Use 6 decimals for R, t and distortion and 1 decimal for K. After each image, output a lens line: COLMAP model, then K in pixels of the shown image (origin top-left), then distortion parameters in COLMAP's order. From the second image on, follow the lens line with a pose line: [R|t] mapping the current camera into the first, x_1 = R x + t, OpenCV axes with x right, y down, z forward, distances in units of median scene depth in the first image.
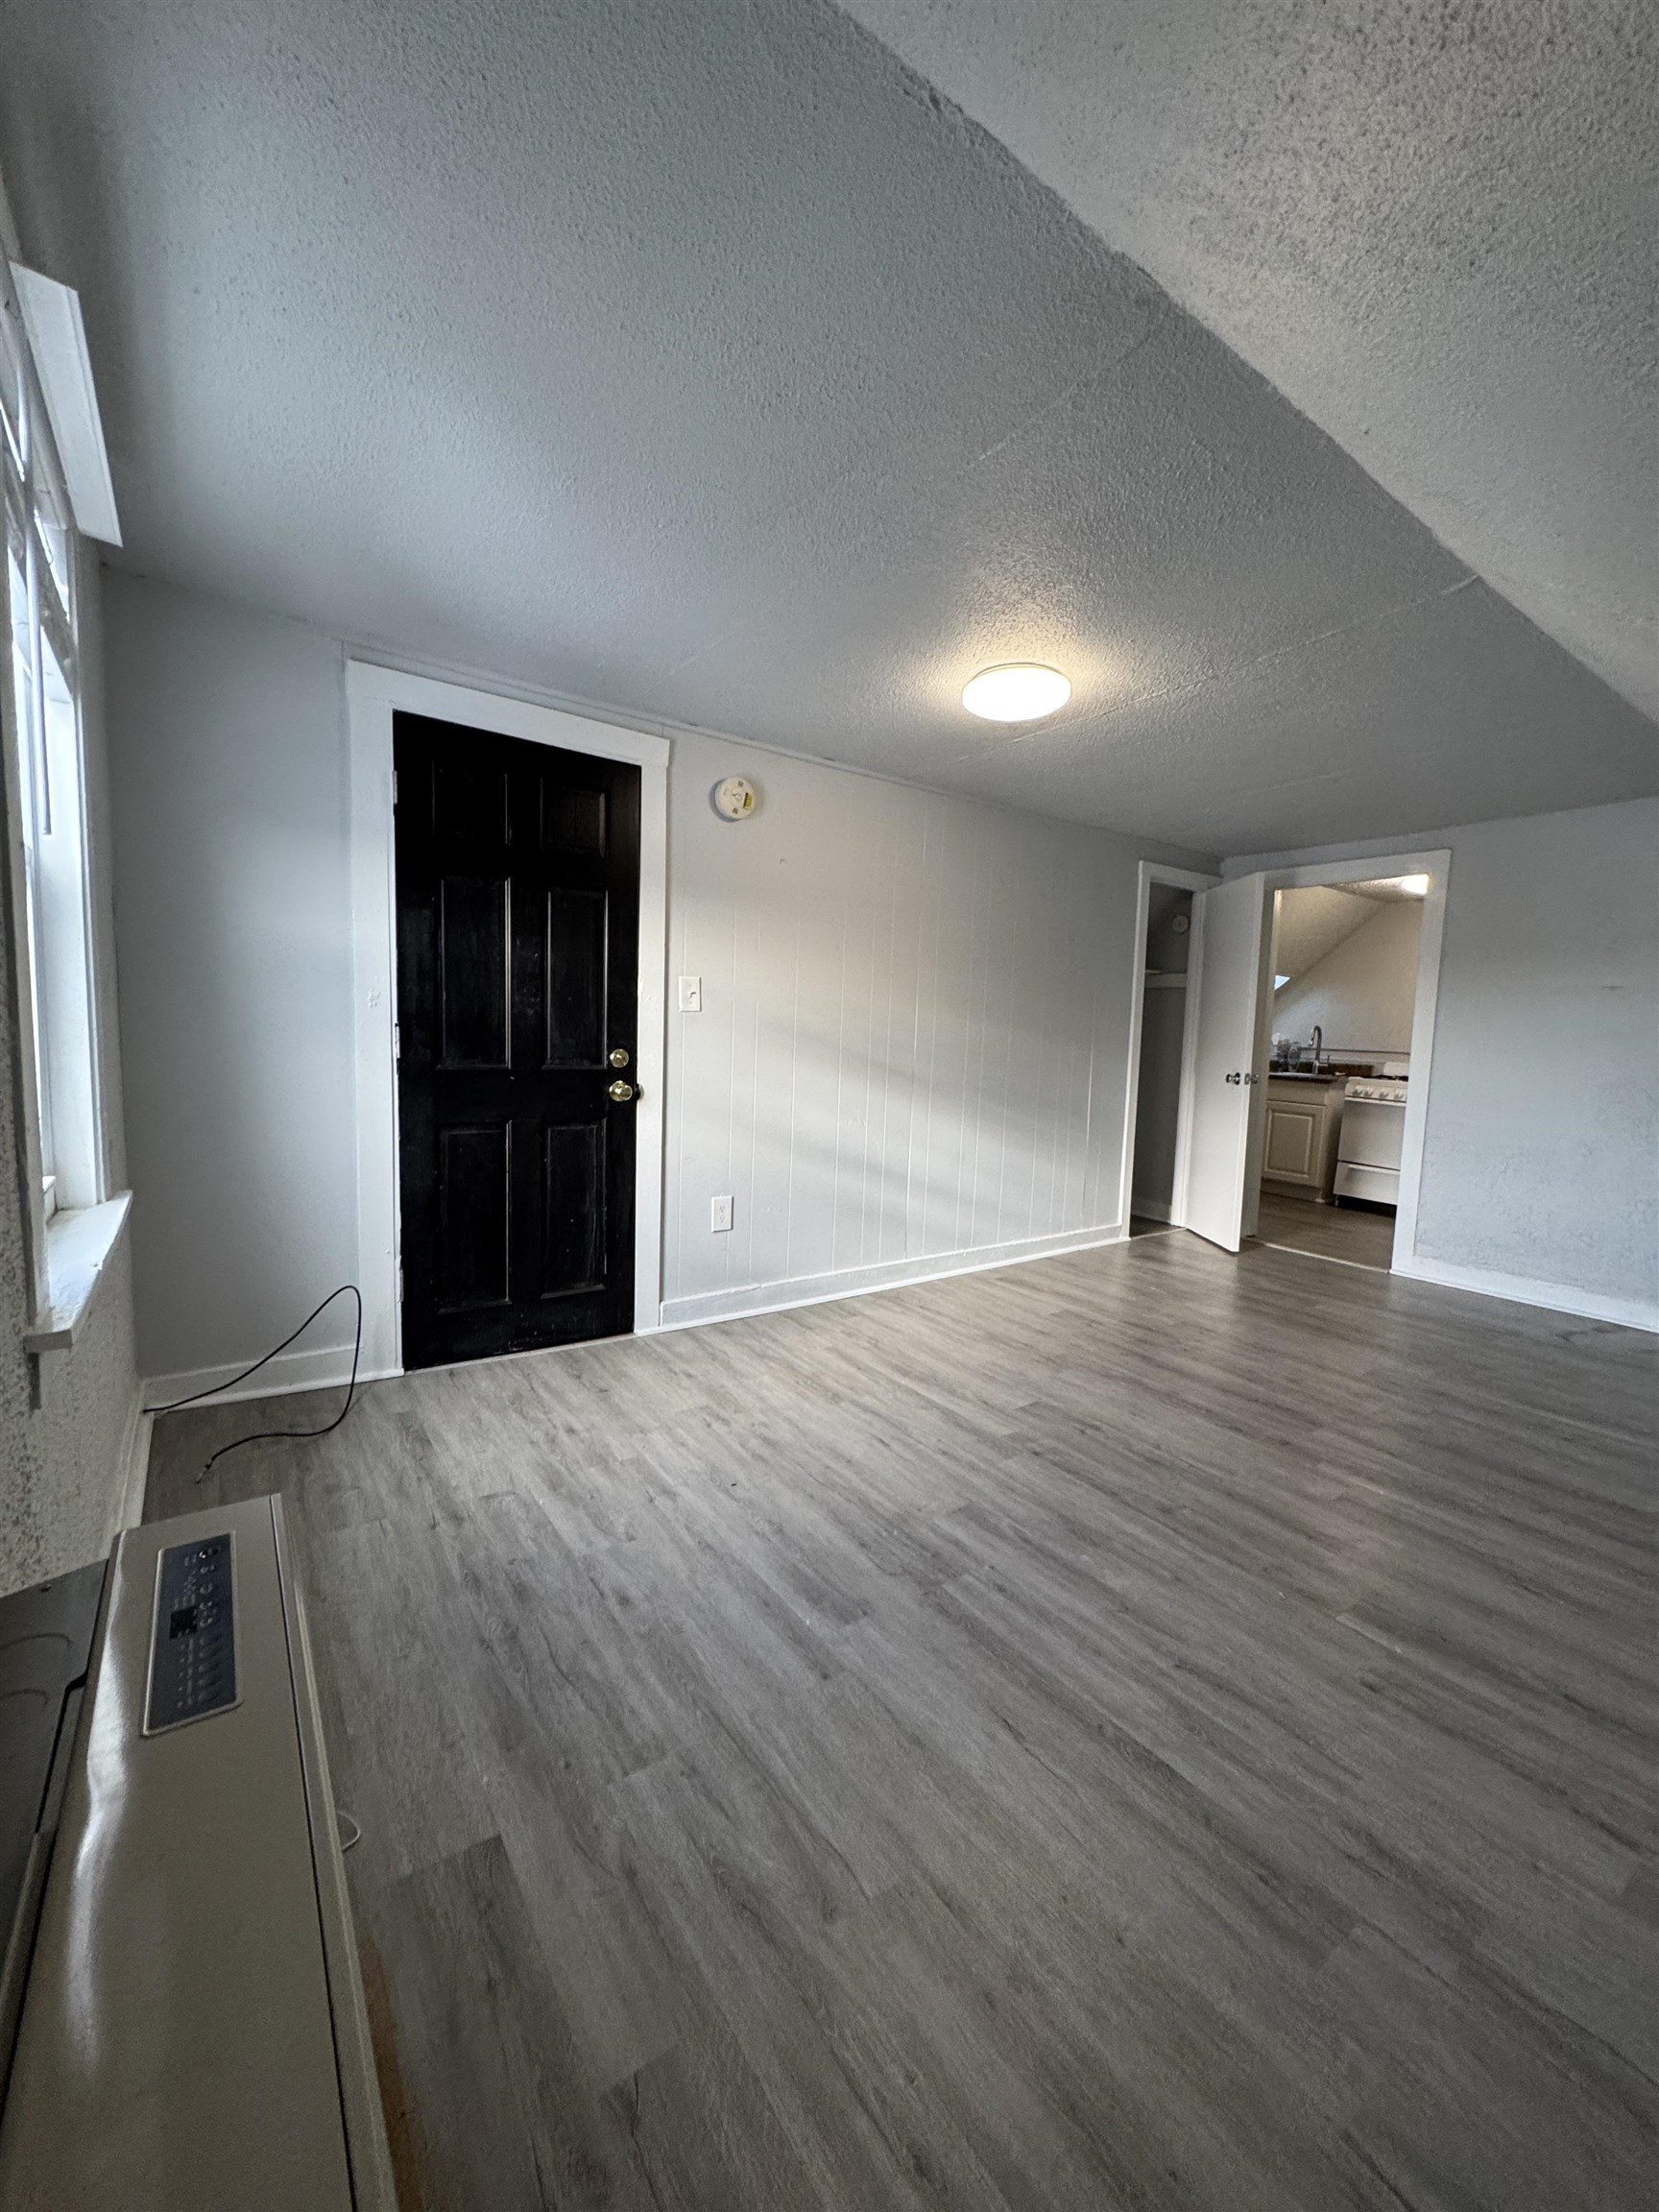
lens RADIAL K [[875.5, 0, 831.2], [0, 875.5, 1103.9], [0, 0, 1]] dist [-0.000418, -0.000106]
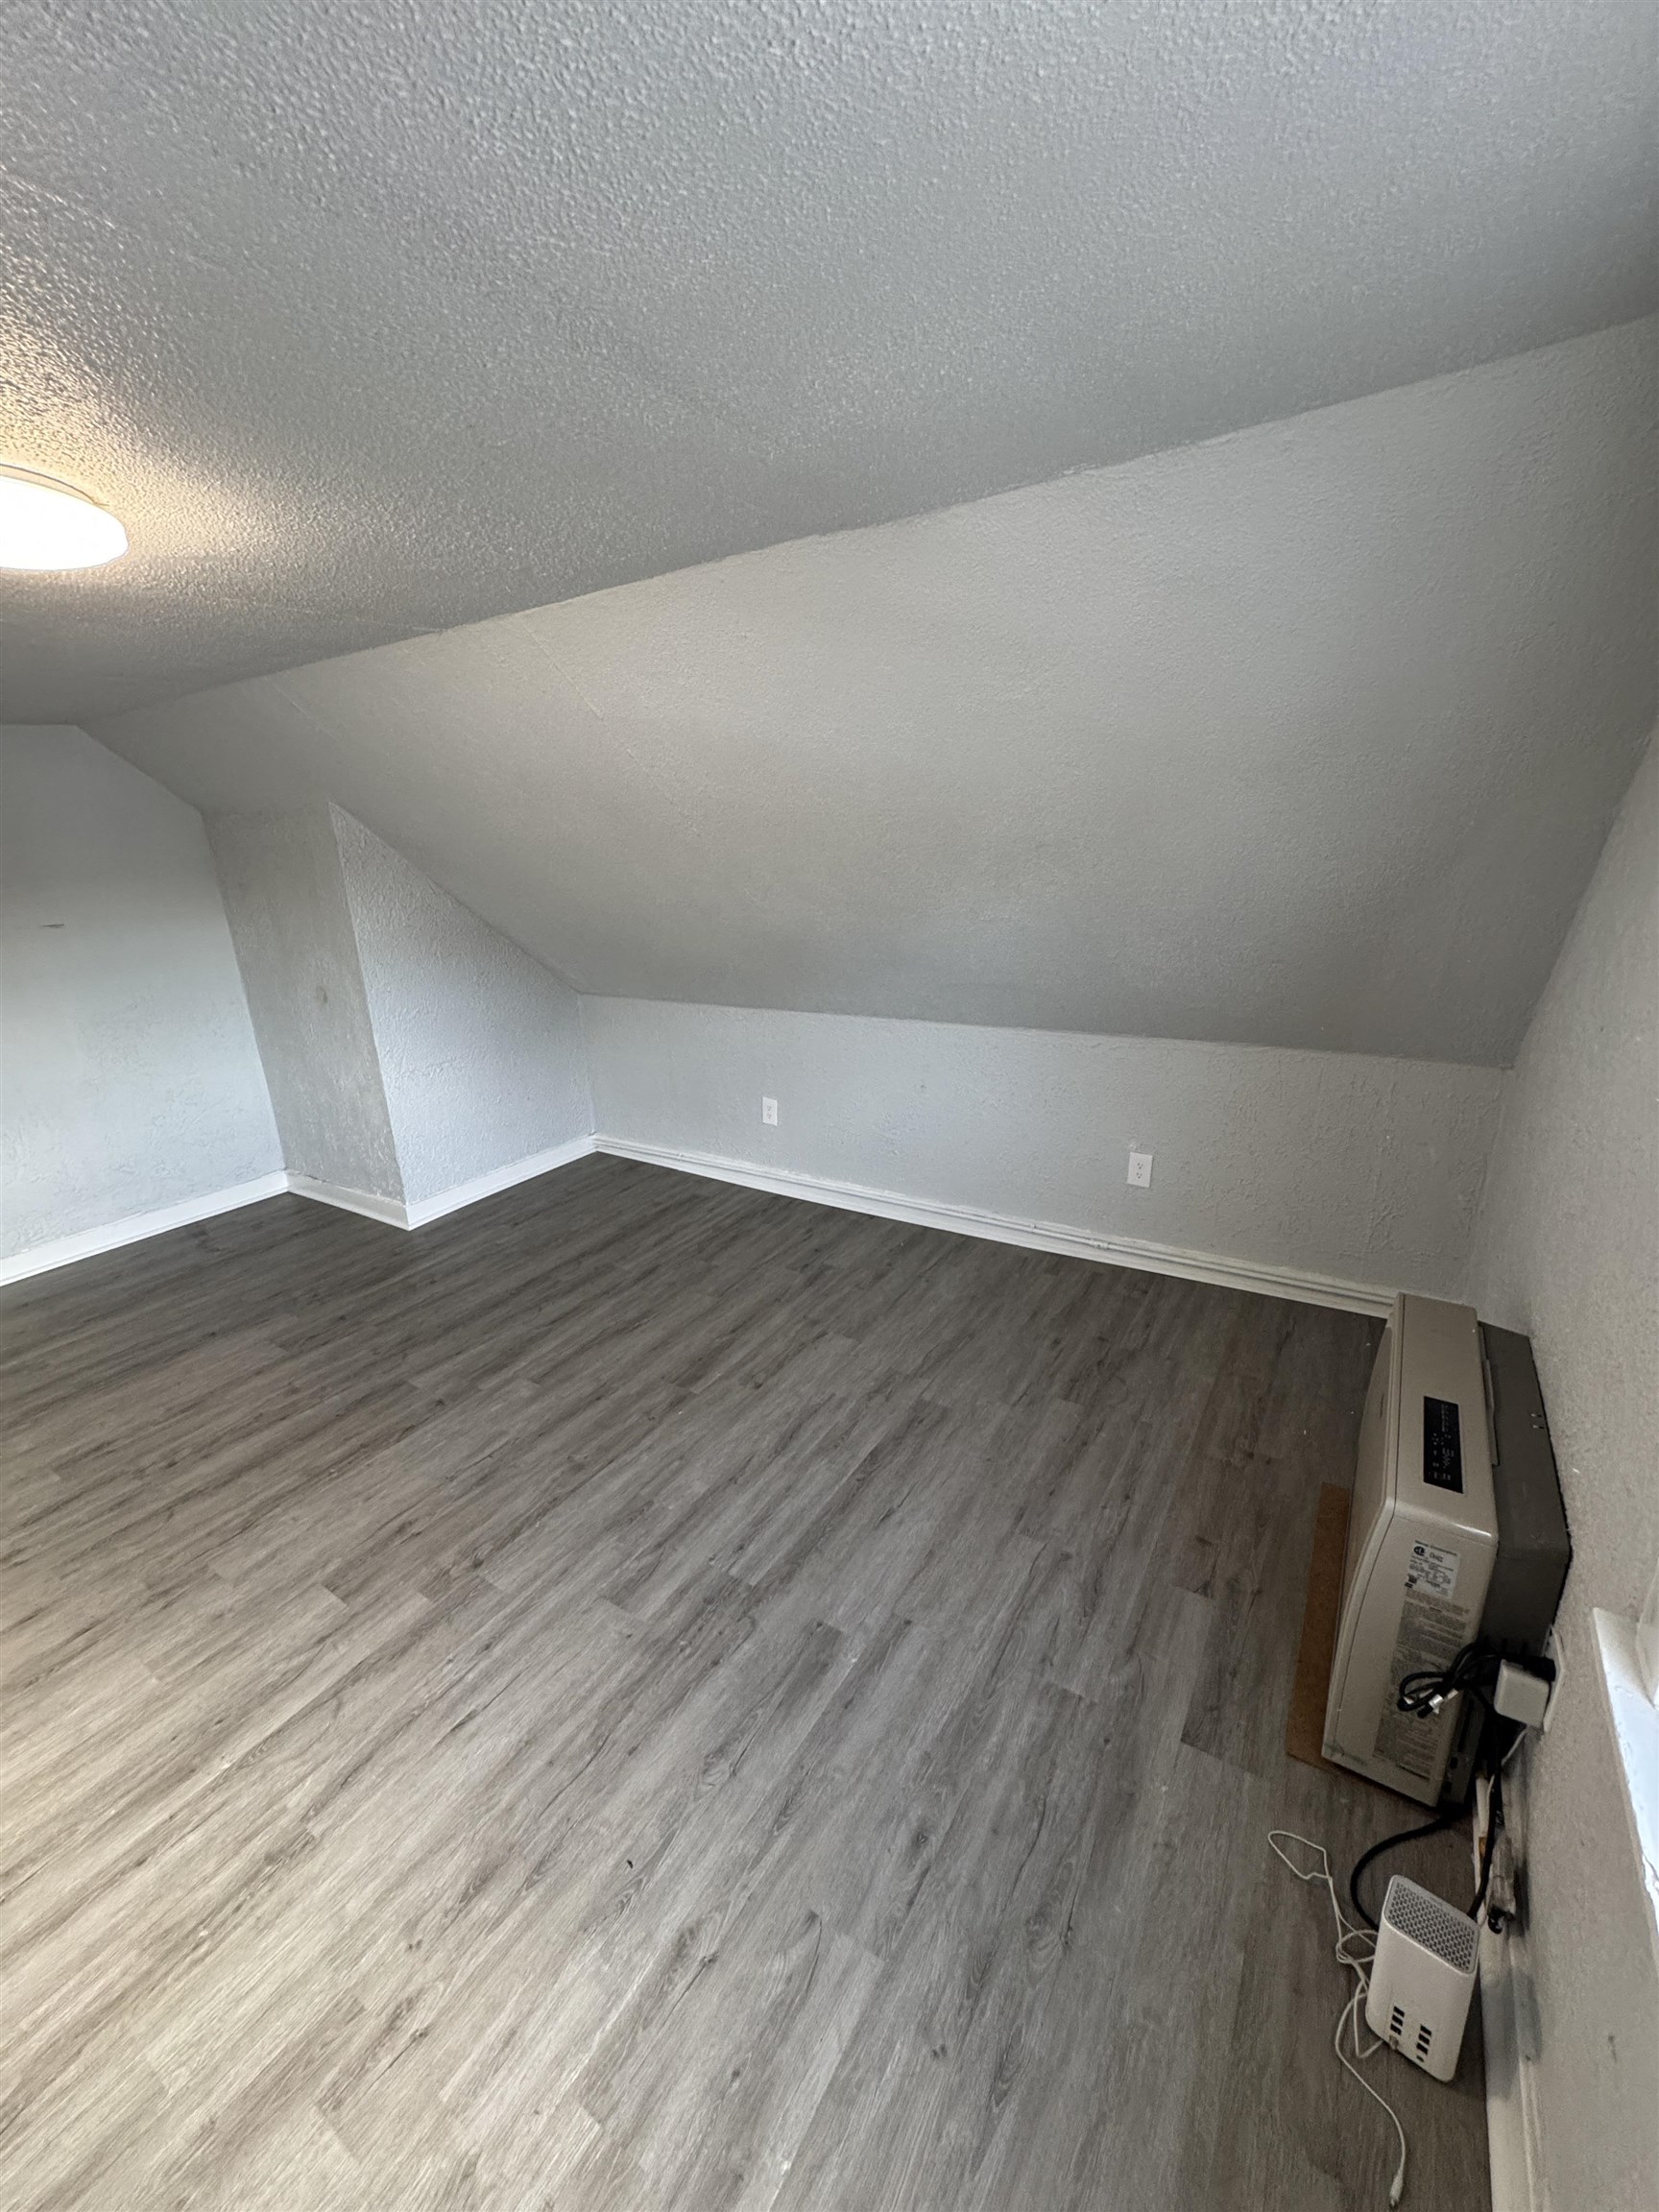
lens RADIAL K [[873.0, 0, 829.5], [0, 873.0, 1106.0], [0, 0, 1]] dist [-0.001248, 0.000092]
pose [[-0.374148, -0.288486, 0.881356, -0.626035], [0.103604, 0.931431, 0.348858, -0.347804], [-0.921564, 0.221837, -0.318605, 0.992445]]
